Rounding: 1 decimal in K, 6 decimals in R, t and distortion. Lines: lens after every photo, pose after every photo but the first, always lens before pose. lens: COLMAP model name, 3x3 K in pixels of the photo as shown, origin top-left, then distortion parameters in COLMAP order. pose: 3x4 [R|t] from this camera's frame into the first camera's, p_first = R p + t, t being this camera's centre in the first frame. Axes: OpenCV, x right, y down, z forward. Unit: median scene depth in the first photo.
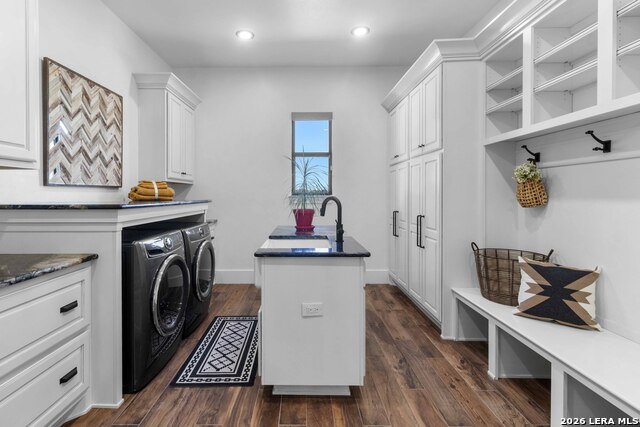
lens RADIAL K [[315.6, 0, 308.5], [0, 315.6, 198.9], [0, 0, 1]] dist [0.010208, -0.000496]
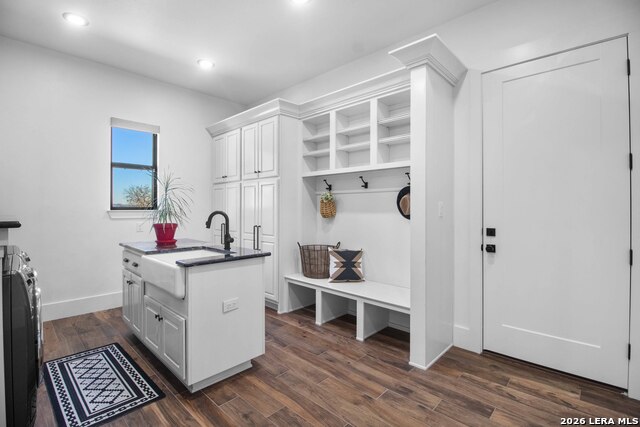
lens RADIAL K [[299.1, 0, 319.7], [0, 299.1, 211.3], [0, 0, 1]] dist [-0.002257, -0.002327]
pose [[0.674807, -0.000456, 0.737994, -0.493938], [0.005324, 0.999977, -0.004250, -0.000110], [-0.737975, 0.006797, 0.674793, -0.016454]]
